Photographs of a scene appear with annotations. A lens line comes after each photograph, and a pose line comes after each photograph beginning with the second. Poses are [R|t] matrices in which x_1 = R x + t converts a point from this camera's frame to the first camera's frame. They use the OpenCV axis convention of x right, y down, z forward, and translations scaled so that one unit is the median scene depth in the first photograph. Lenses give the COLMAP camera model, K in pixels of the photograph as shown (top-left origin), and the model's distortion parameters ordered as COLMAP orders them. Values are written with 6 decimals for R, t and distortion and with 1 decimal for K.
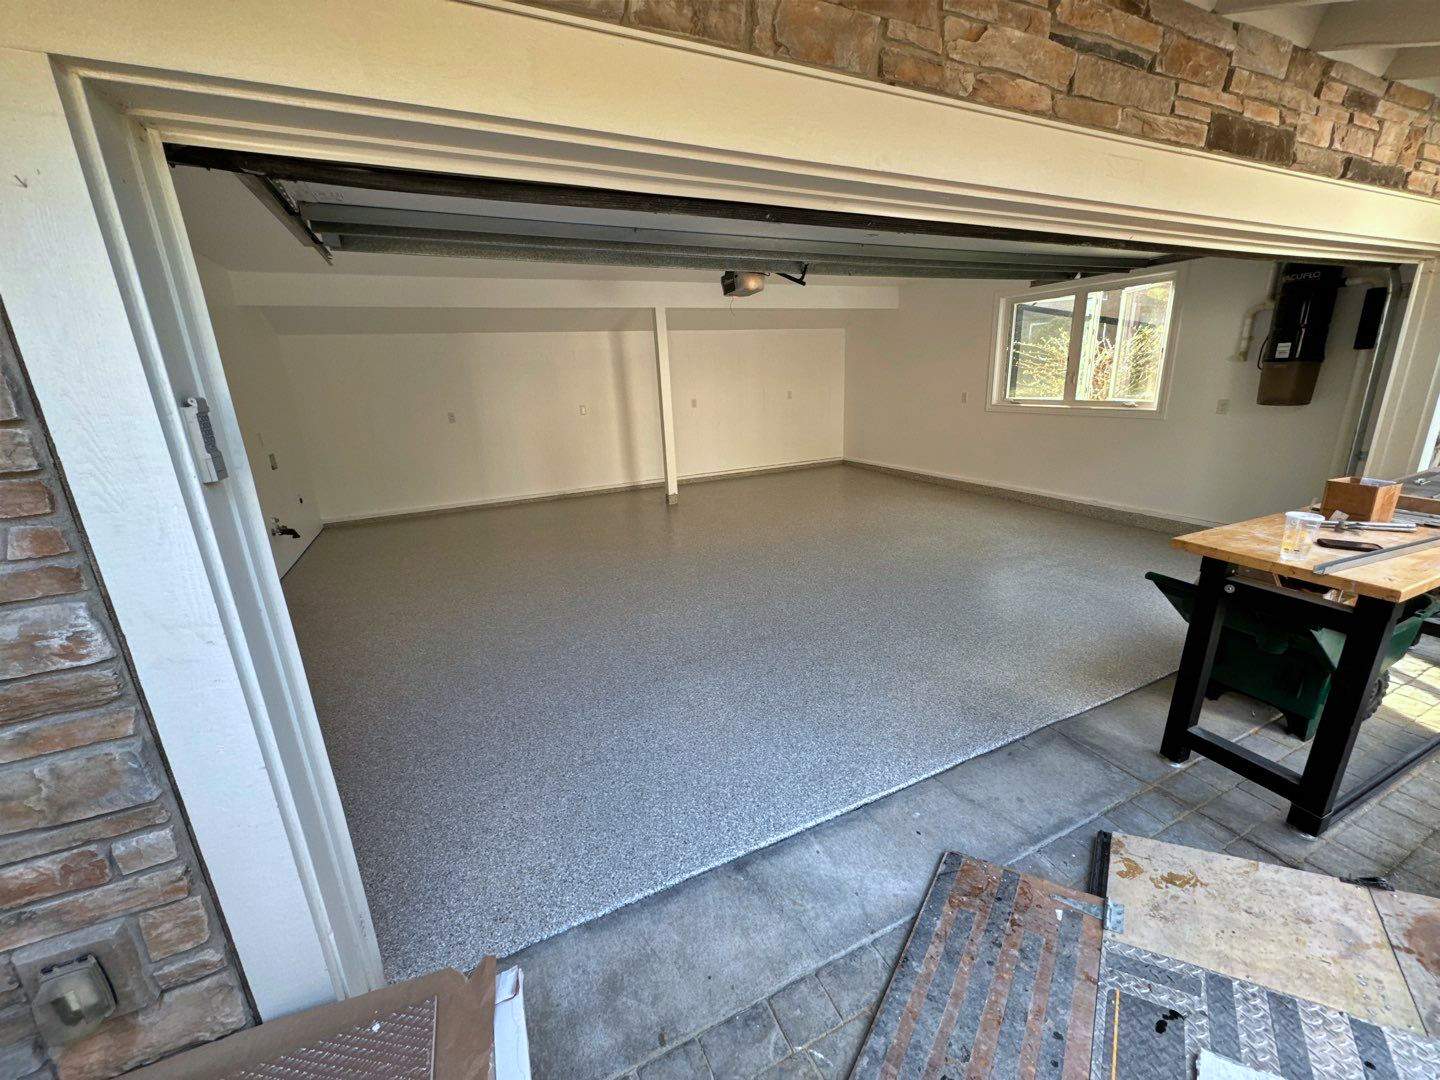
lens RADIAL K [[573.4, 0, 720.0], [0, 573.4, 540.0], [0, 0, 1]] dist [0.000173, -0.000339]
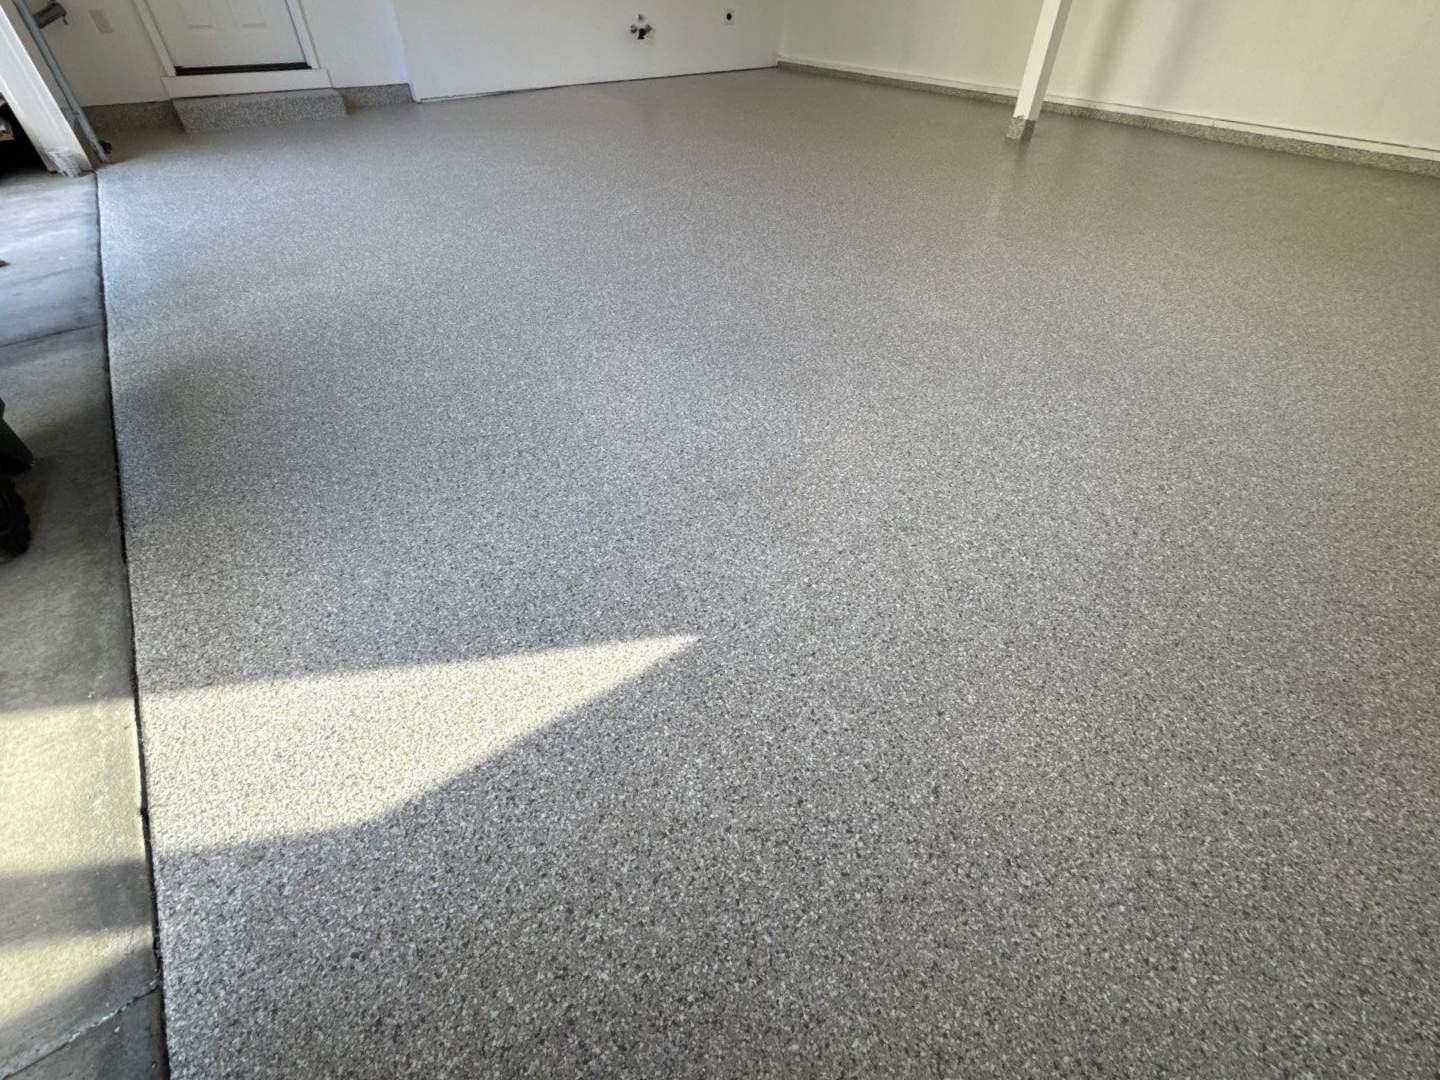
lens RADIAL K [[636.4, 0, 720.0], [0, 636.4, 540.0], [0, 0, 1]] dist [-0.000854, -0.000137]
pose [[0.202280, 0.691233, -0.693744, 2.957731], [-0.293574, 0.718609, 0.630409, -0.469875], [0.934290, 0.076147, 0.348288, 2.900237]]
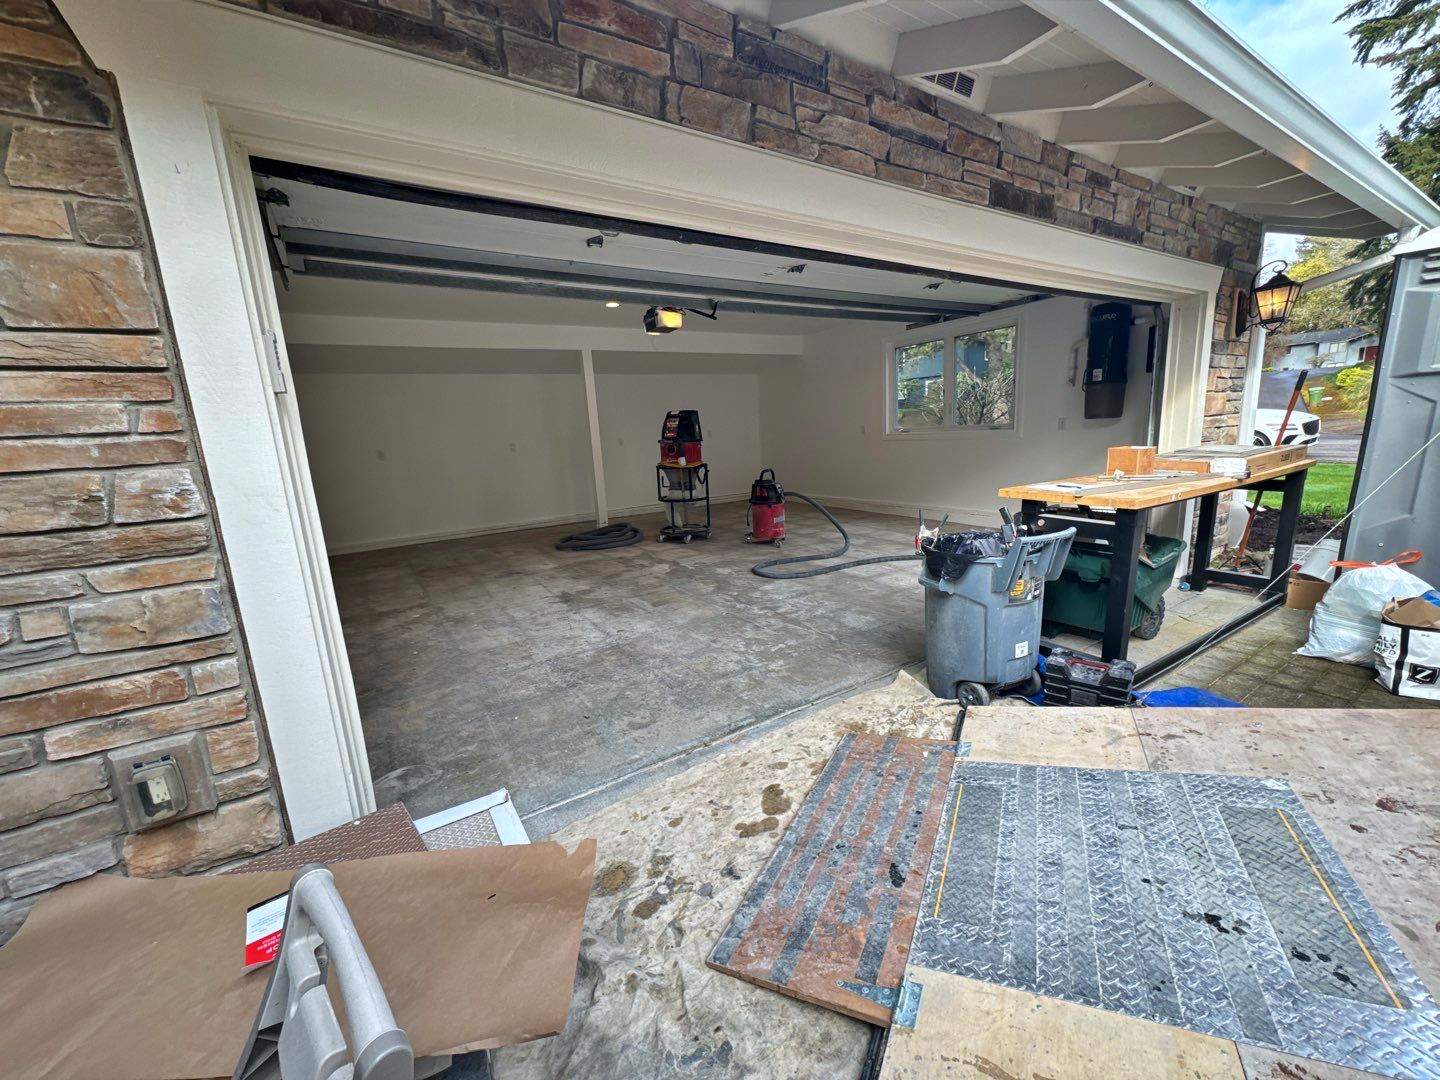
lens RADIAL K [[570.1, 0, 719.7], [0, 570.1, 549.3], [0, 0, 1]] dist [0.000613, -0.000048]
pose [[0.991546, -0.040326, 0.123333, -0.019925], [0.049827, 0.995941, -0.074953, 0.307544], [-0.119809, 0.080464, 0.989531, -0.318919]]
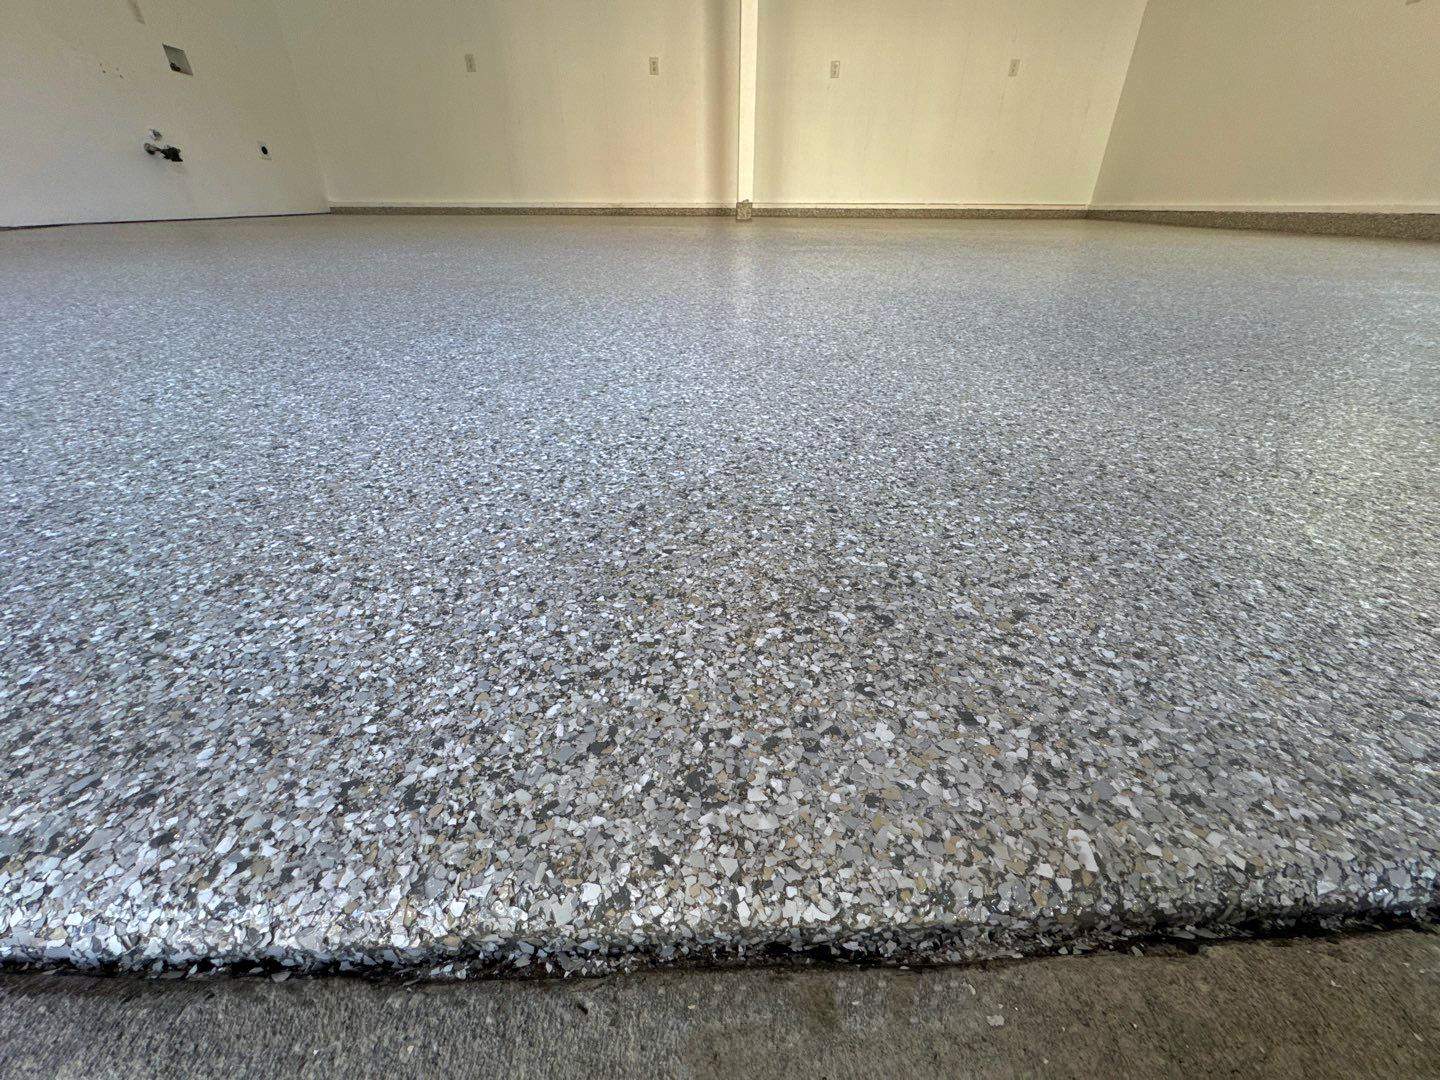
lens RADIAL K [[578.8, 0, 721.0], [0, 578.8, 535.7], [0, 0, 1]] dist [-0.002801, -0.000085]
pose [[0.915660, 0.240441, -0.322110, 0.985078], [-0.154897, 0.950543, 0.269213, 0.538586], [0.370909, -0.196613, 0.907617, 1.786012]]
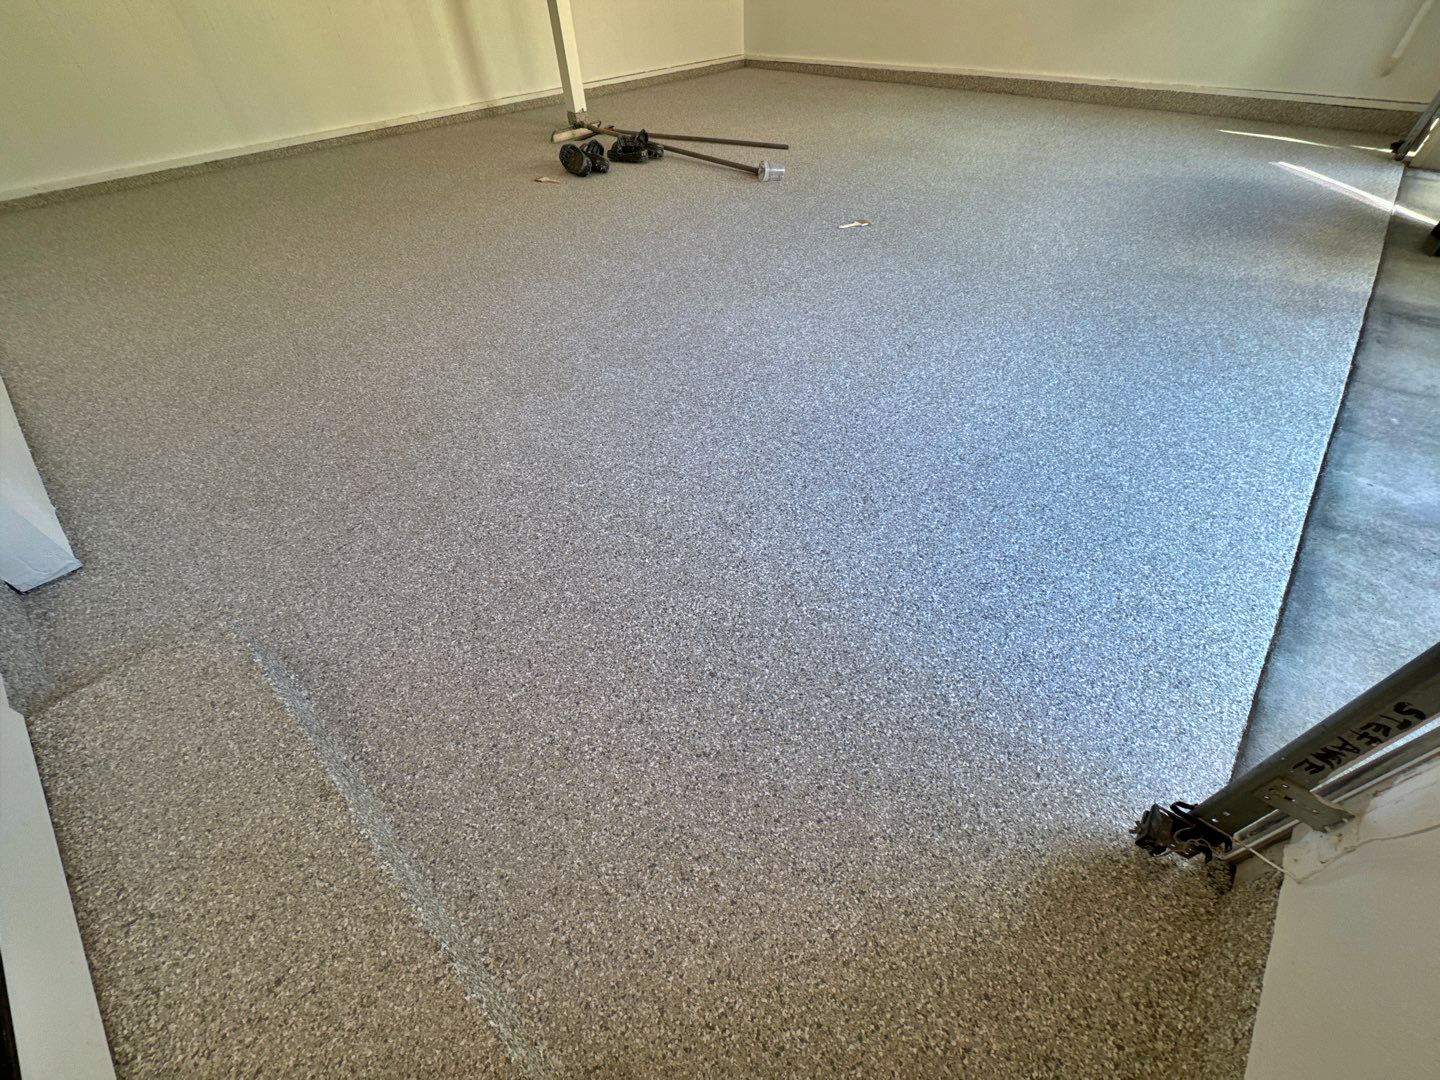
lens RADIAL K [[573.4, 0, 720.0], [0, 573.4, 540.0], [0, 0, 1]] dist [0.000173, -0.000339]
pose [[0.920021, -0.268795, 0.285150, -1.357031], [0.099391, 0.863932, 0.493703, 0.192471], [-0.379055, -0.425876, 0.821552, 0.977654]]
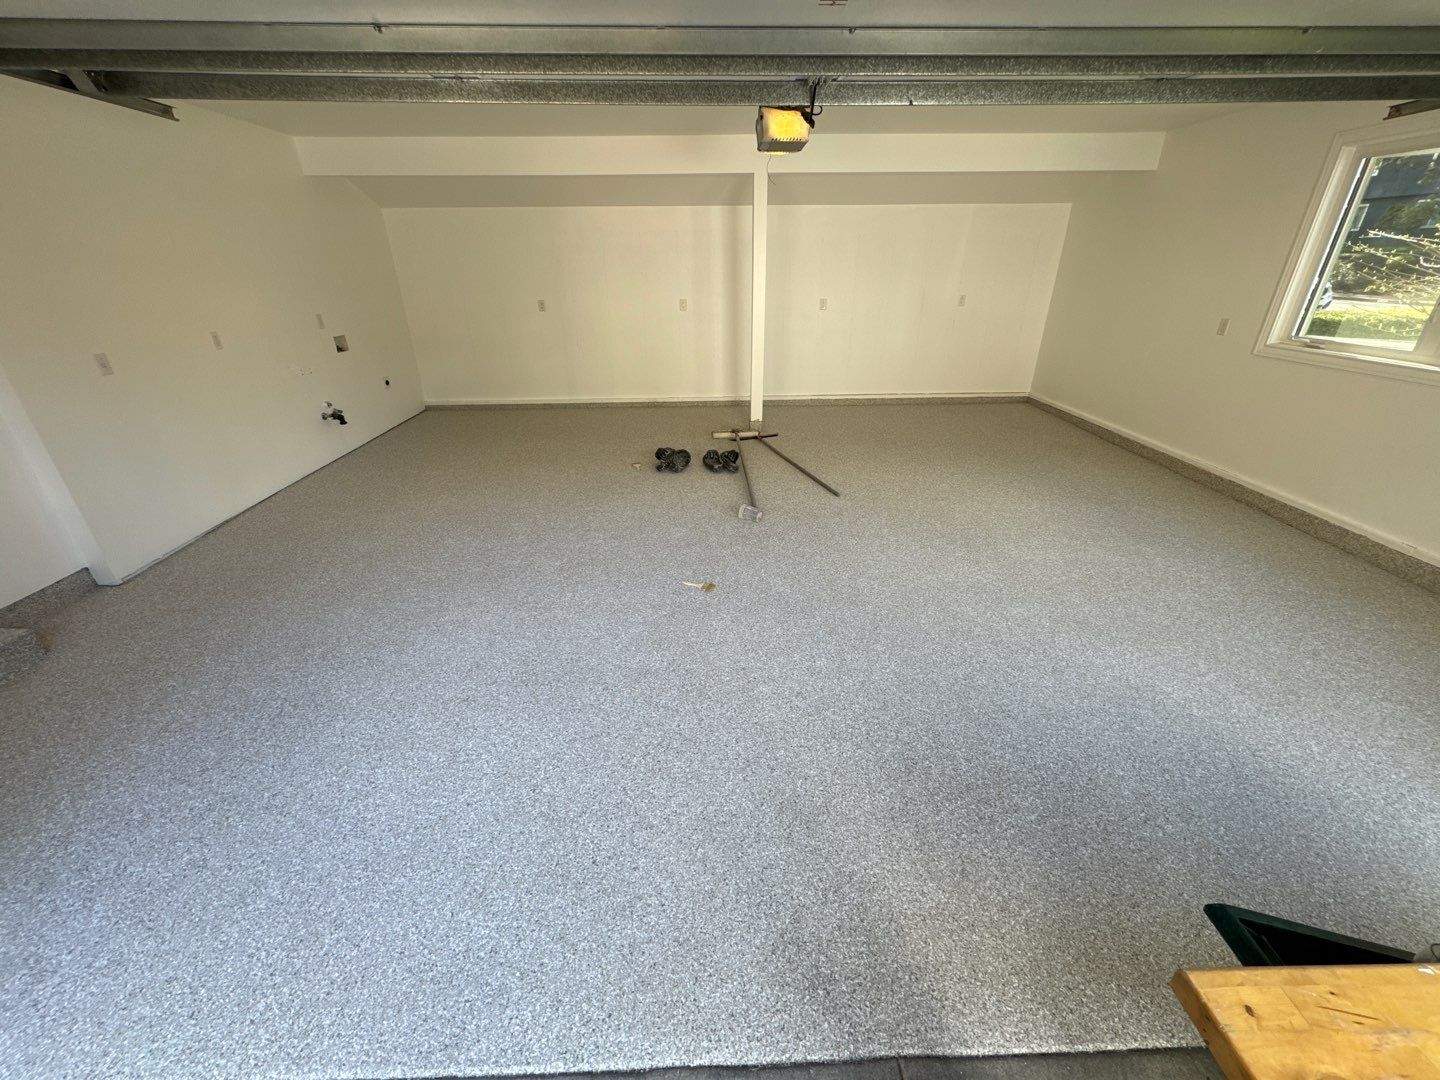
lens RADIAL K [[573.4, 0, 720.0], [0, 573.4, 540.0], [0, 0, 1]] dist [0.000173, -0.000339]
pose [[0.916965, 0.206898, -0.341127, 0.983835], [-0.141934, 0.968260, 0.205738, -0.401483], [0.372867, -0.140237, 0.917226, 1.045776]]
